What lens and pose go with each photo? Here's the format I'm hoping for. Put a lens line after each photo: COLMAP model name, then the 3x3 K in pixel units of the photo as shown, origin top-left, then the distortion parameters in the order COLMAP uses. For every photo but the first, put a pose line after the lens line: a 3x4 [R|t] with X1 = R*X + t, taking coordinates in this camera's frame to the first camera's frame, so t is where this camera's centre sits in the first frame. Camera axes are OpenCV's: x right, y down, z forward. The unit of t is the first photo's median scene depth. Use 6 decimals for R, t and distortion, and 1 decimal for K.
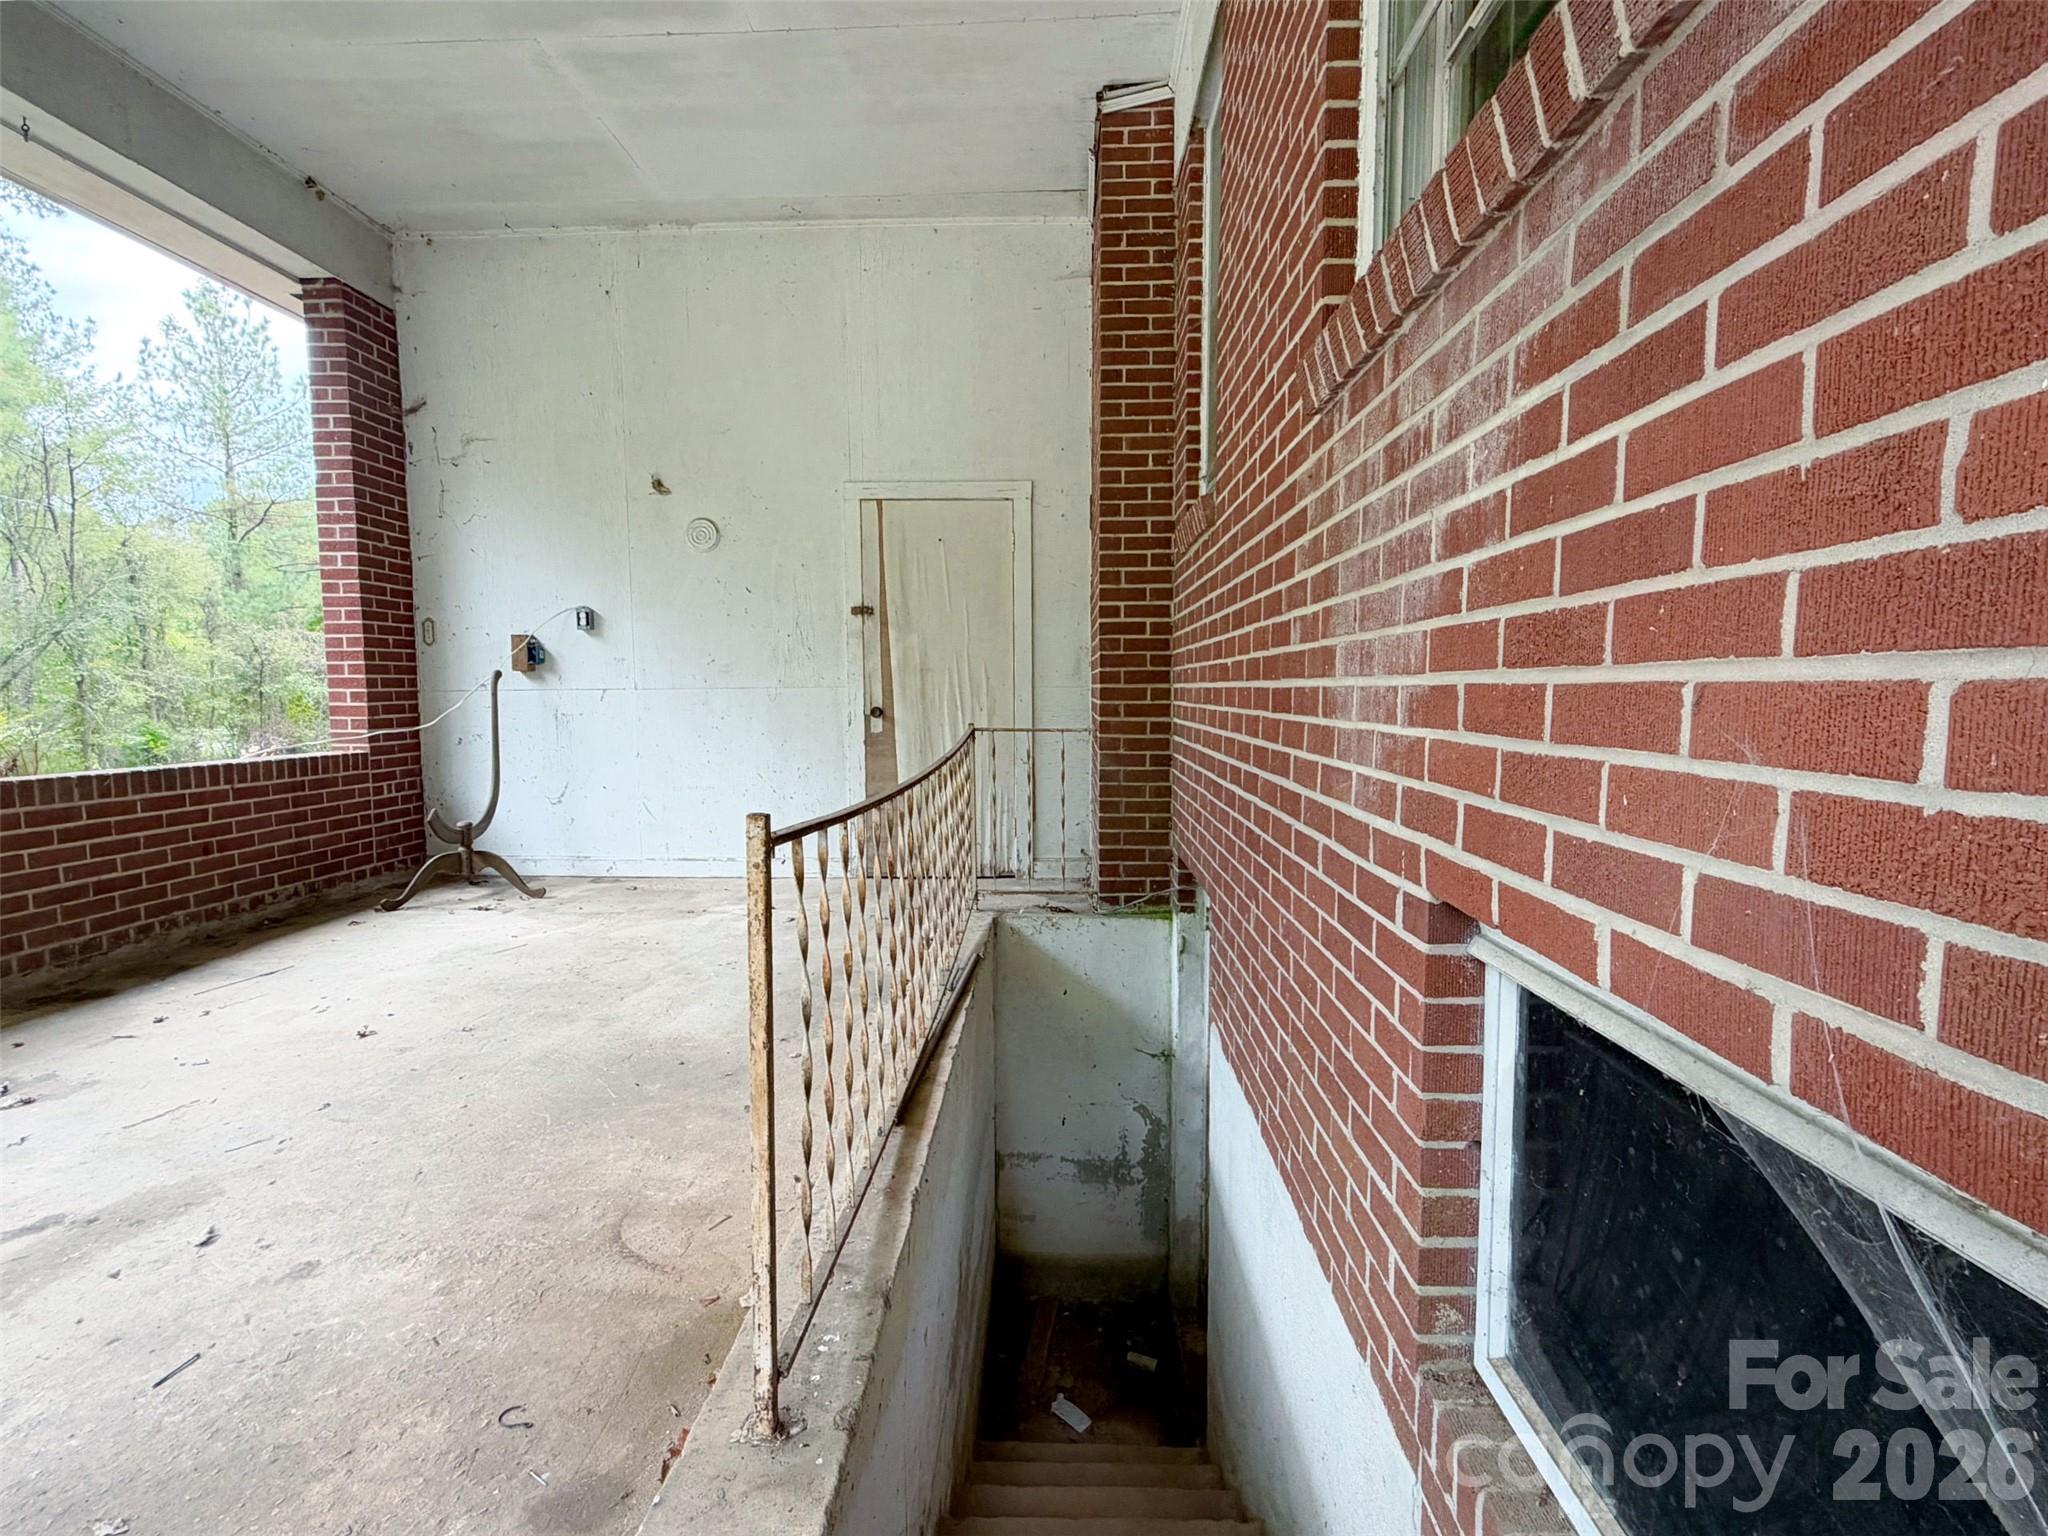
lens RADIAL K [[964.8, 0, 1024.0], [0, 964.8, 768.0], [0, 0, 1]] dist [-0.002246, 0.000235]
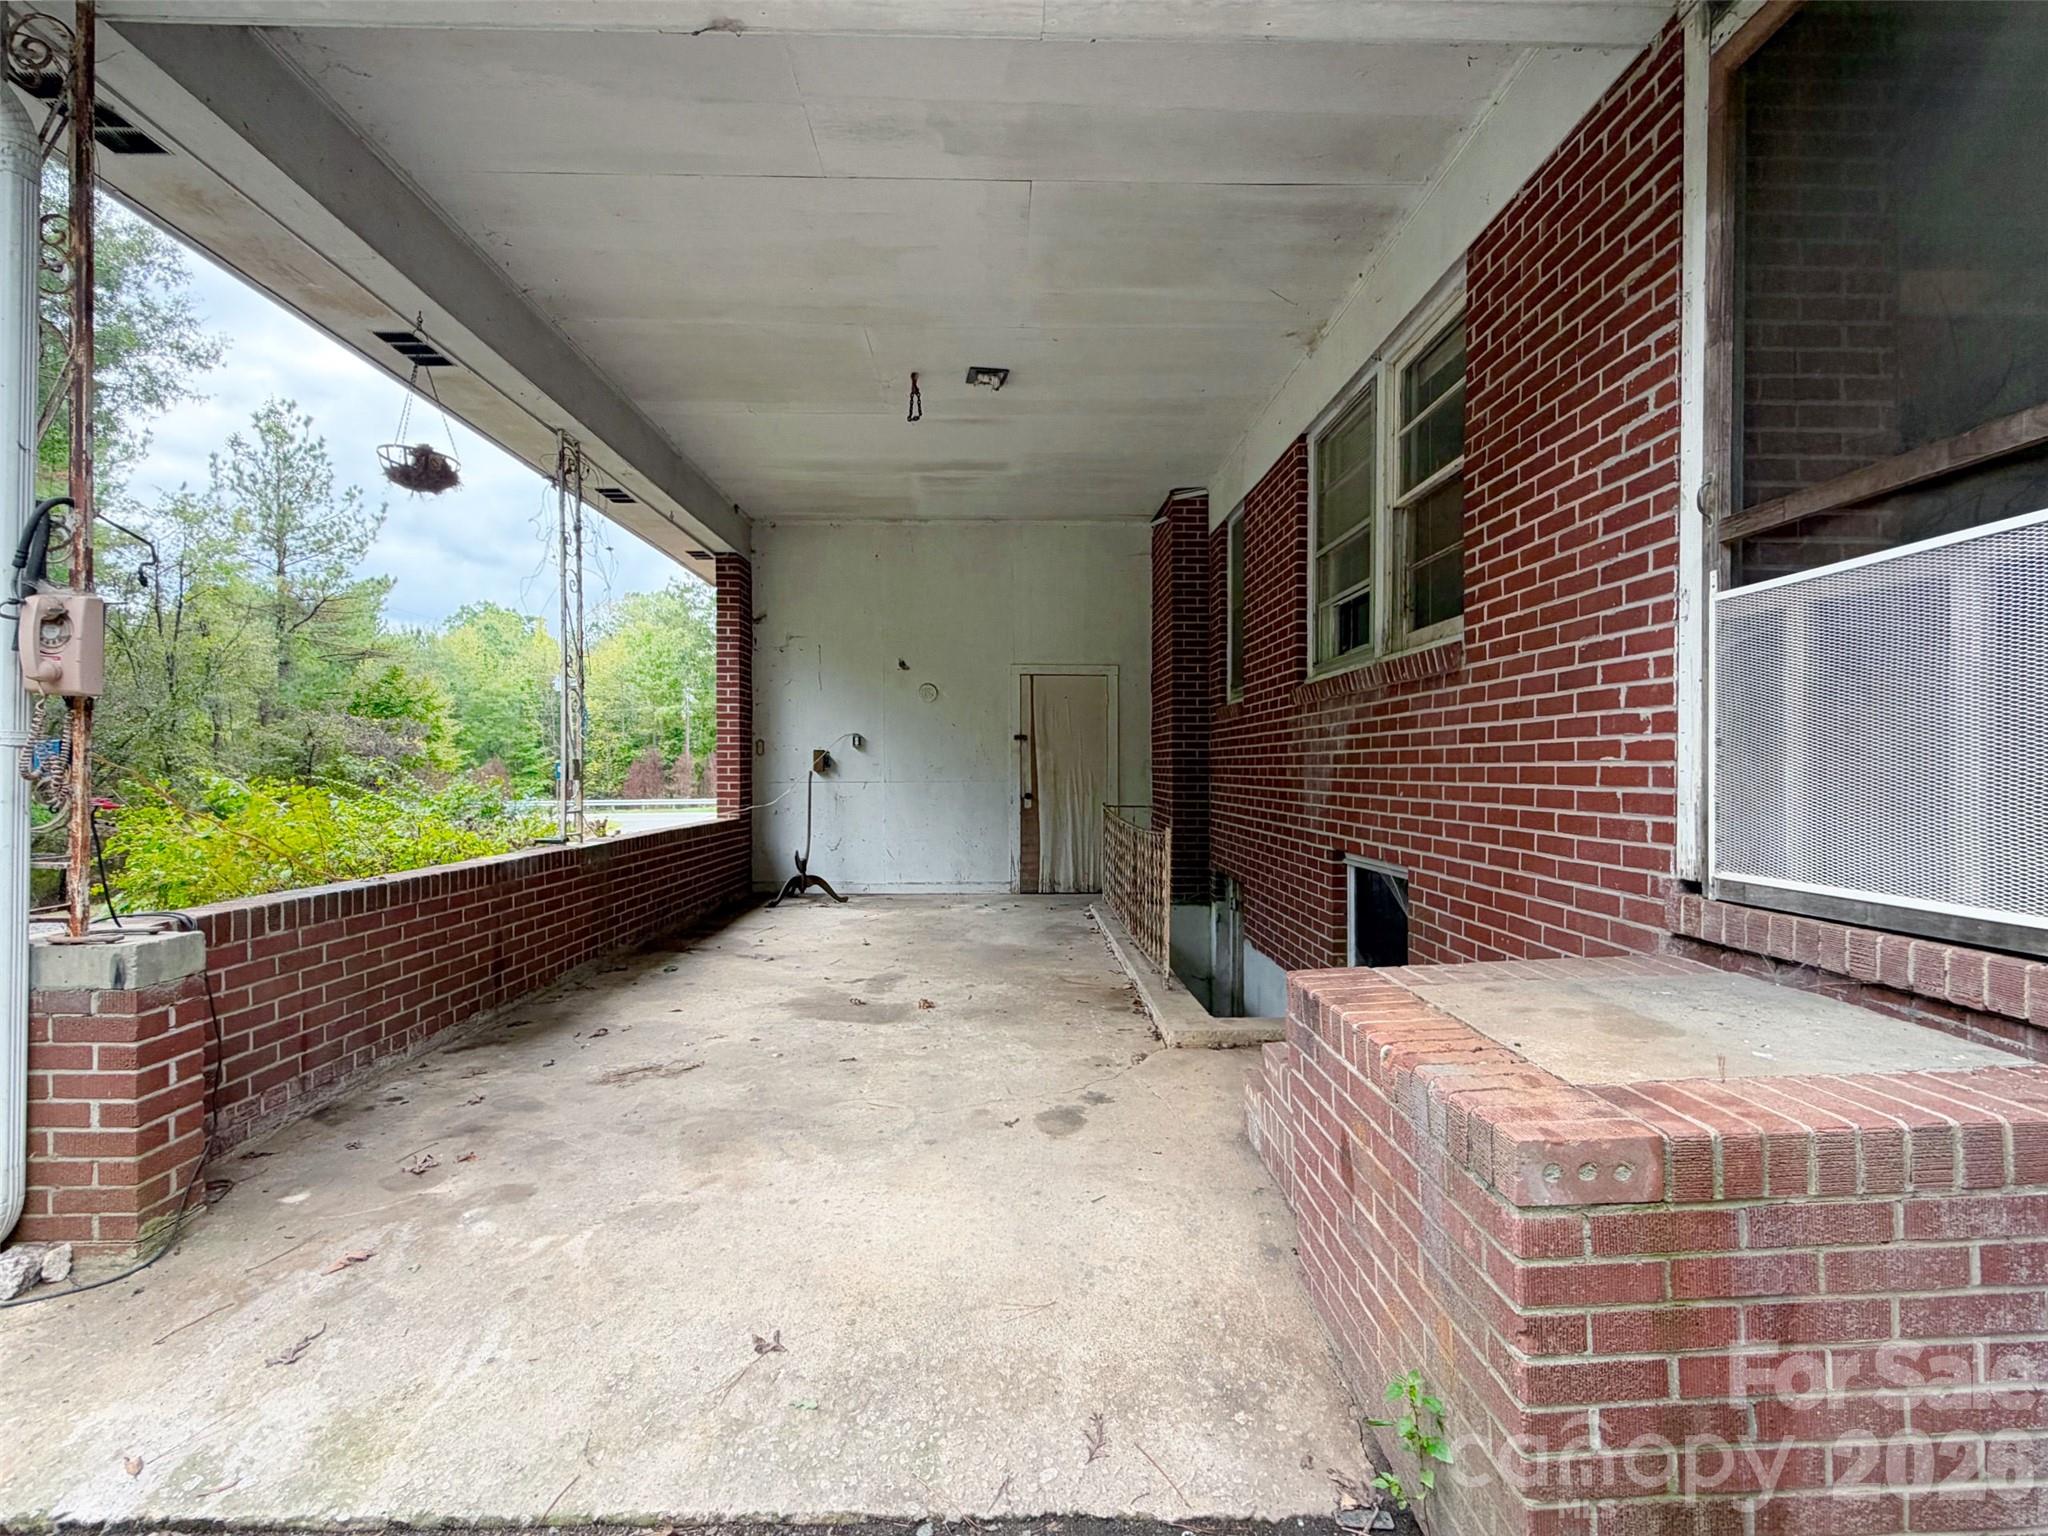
lens RADIAL K [[964.8, 0, 1024.0], [0, 964.8, 768.0], [0, 0, 1]] dist [-0.002246, 0.000235]
pose [[0.997867, 0.004212, 0.065137, -0.290730], [0.001054, 0.996746, -0.080597, 0.032687], [-0.065265, 0.080494, 0.994616, -0.760464]]
